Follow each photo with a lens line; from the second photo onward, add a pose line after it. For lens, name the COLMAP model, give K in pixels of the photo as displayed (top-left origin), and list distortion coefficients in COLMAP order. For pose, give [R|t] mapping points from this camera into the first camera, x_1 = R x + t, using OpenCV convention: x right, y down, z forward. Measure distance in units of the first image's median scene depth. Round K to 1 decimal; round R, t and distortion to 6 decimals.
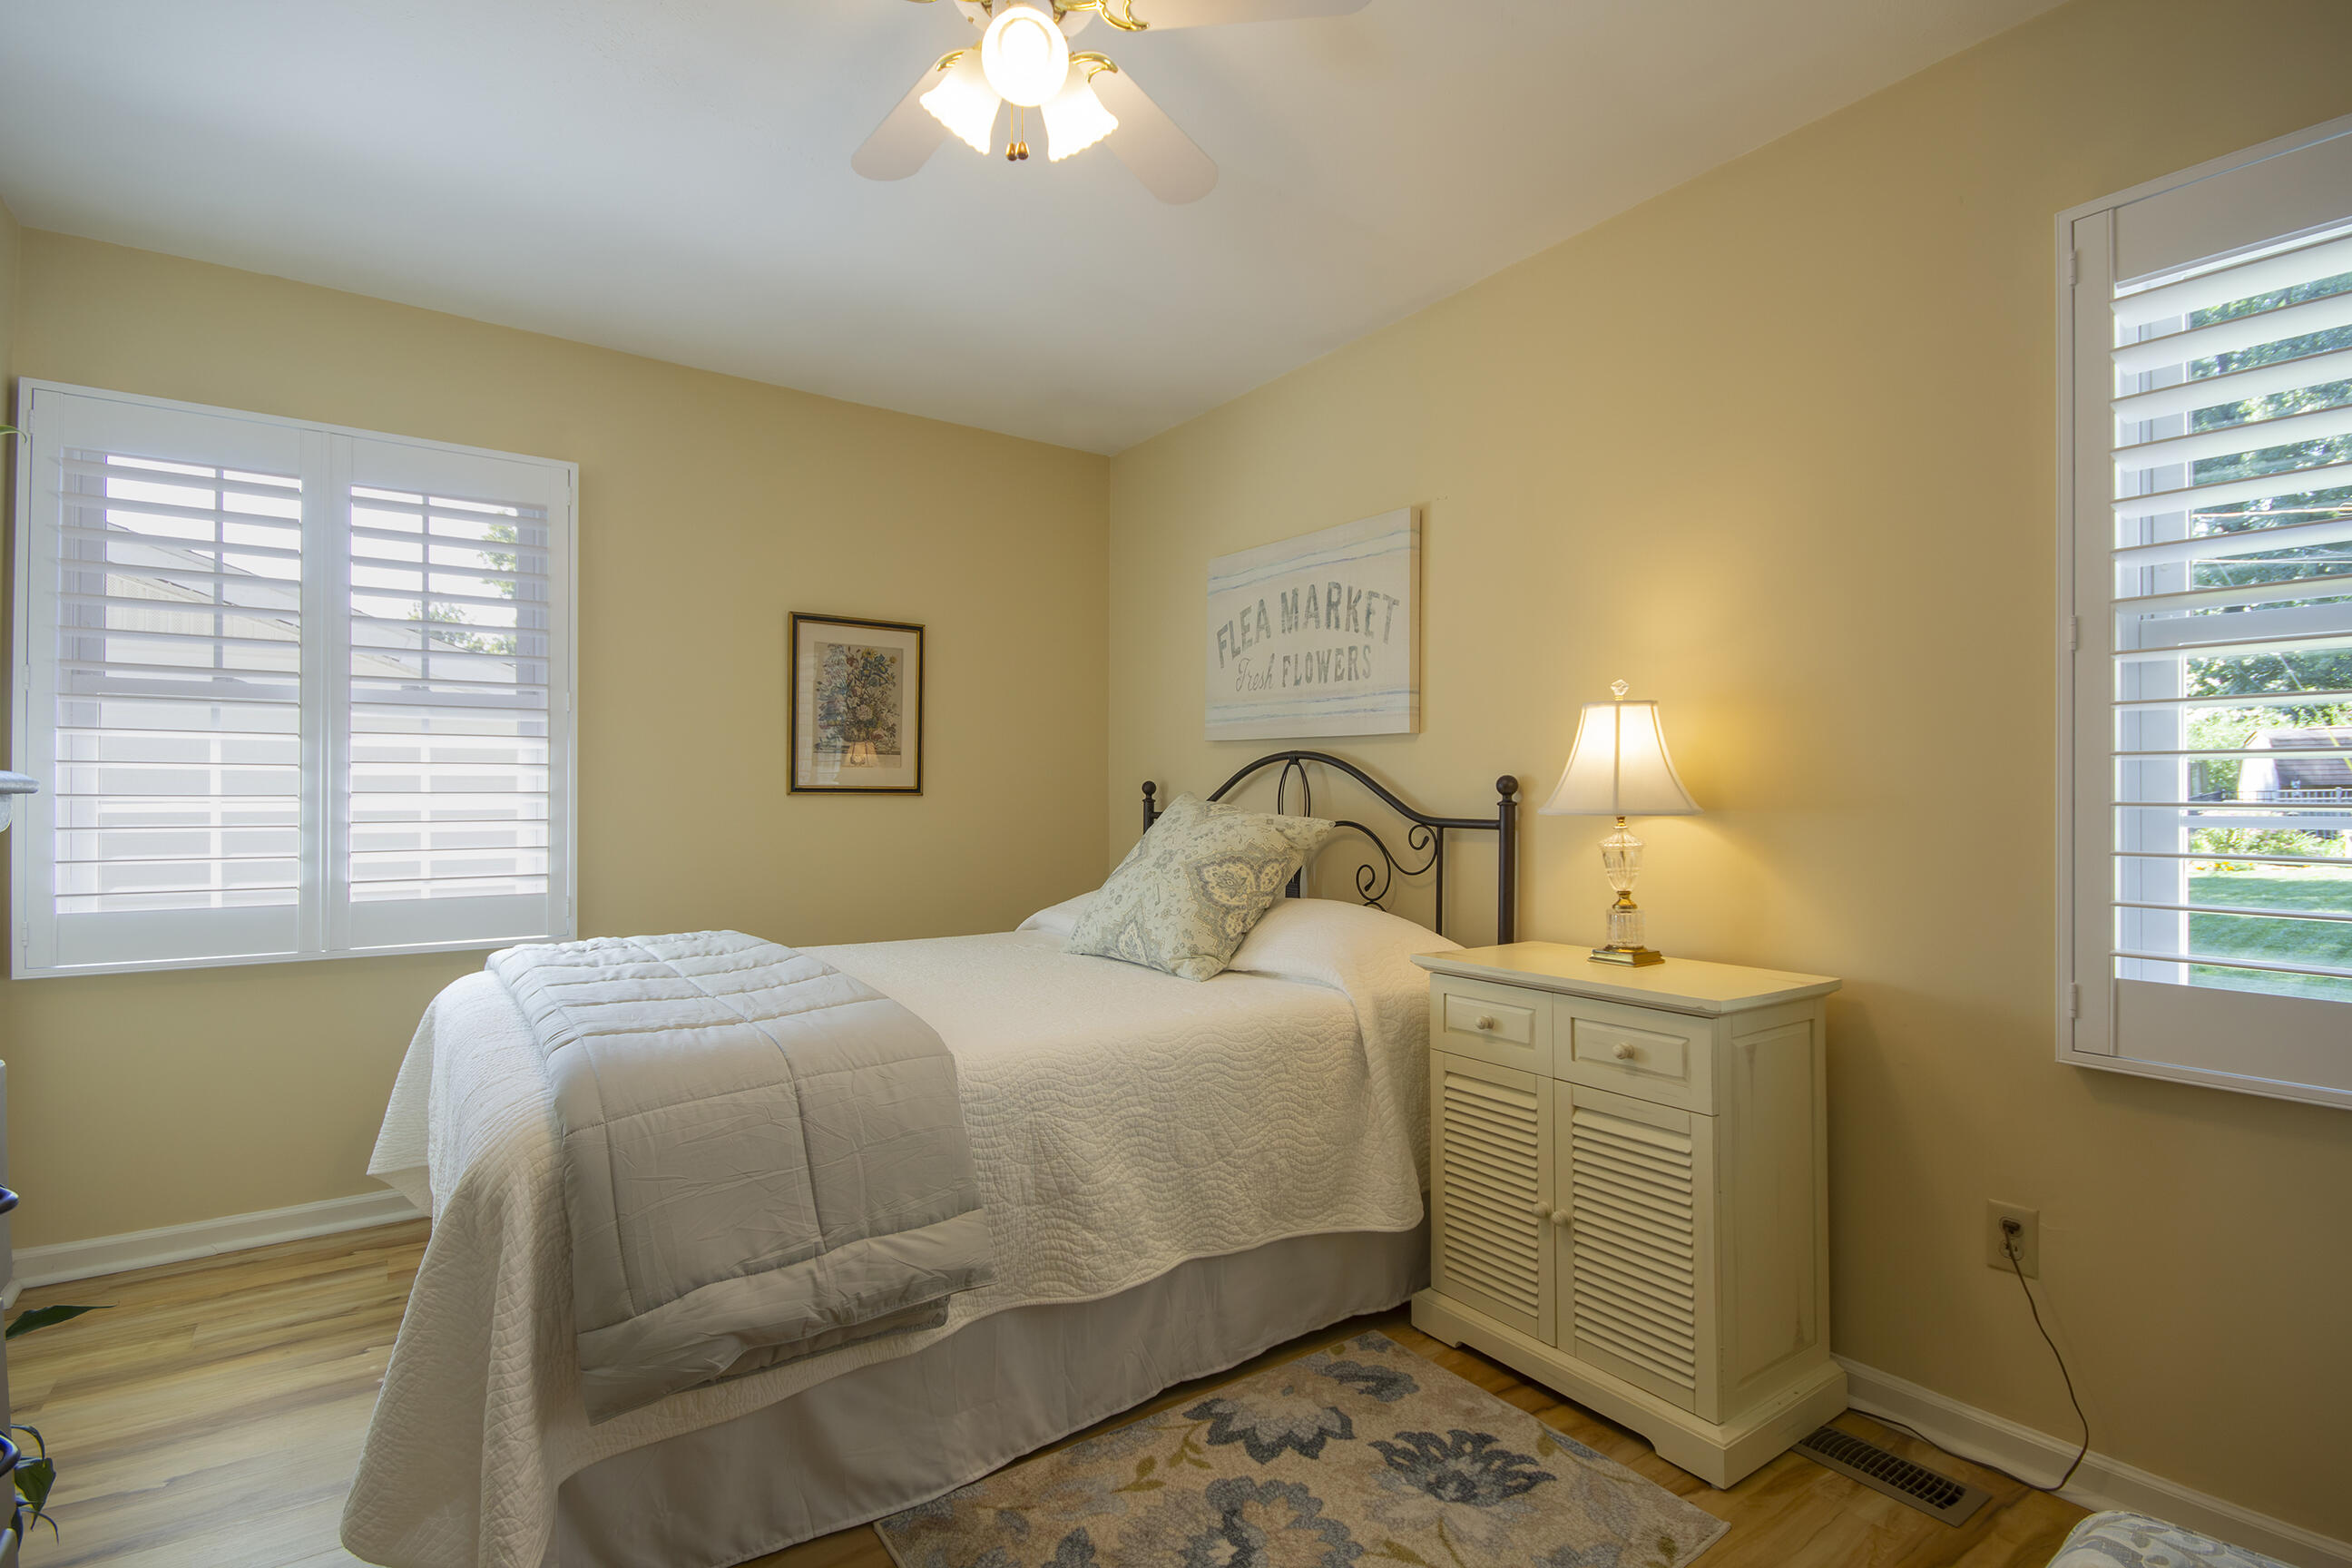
lens RADIAL K [[1082.4, 0, 1170.9], [0, 1082.4, 797.8], [0, 0, 1]] dist [-0.002467, -0.007496]
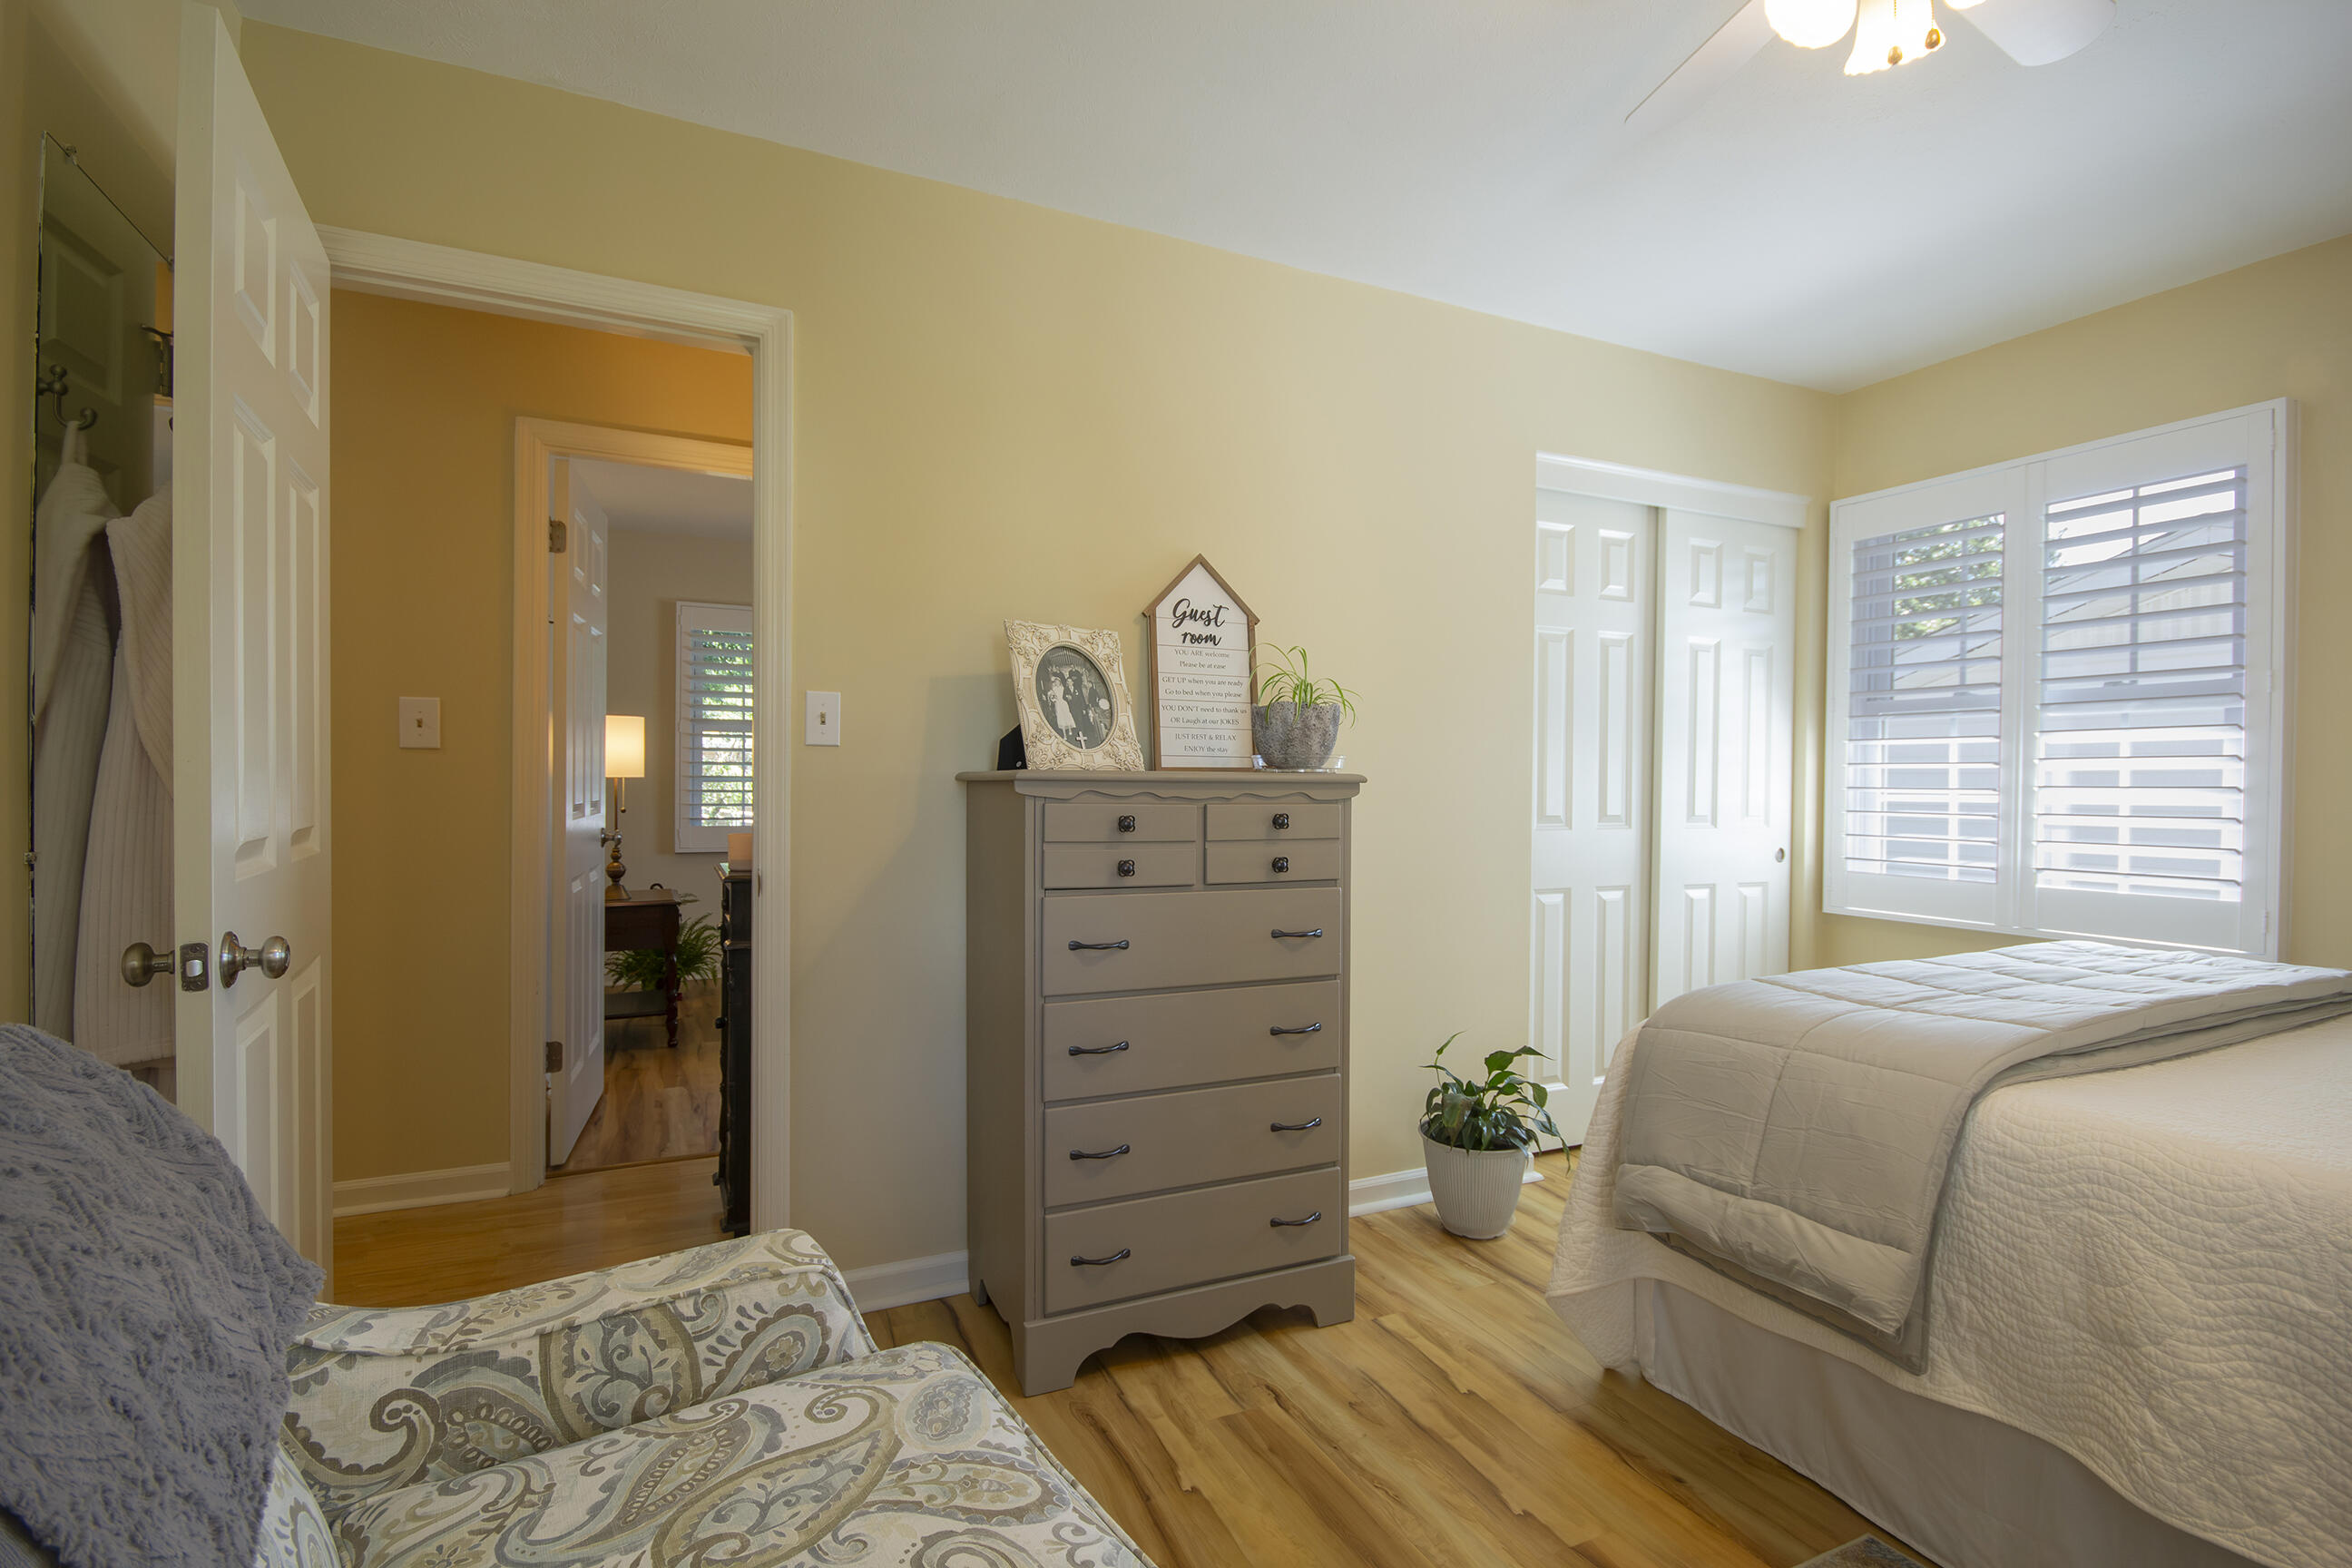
lens RADIAL K [[1082.4, 0, 1181.0], [0, 1082.4, 783.7], [0, 0, 1]] dist [-0.002467, -0.007496]
pose [[-0.167006, -0.000197, -0.985956, 0.474951], [-0.011603, 0.999931, 0.001766, 0.000254], [0.985888, 0.011735, -0.166996, 0.330729]]
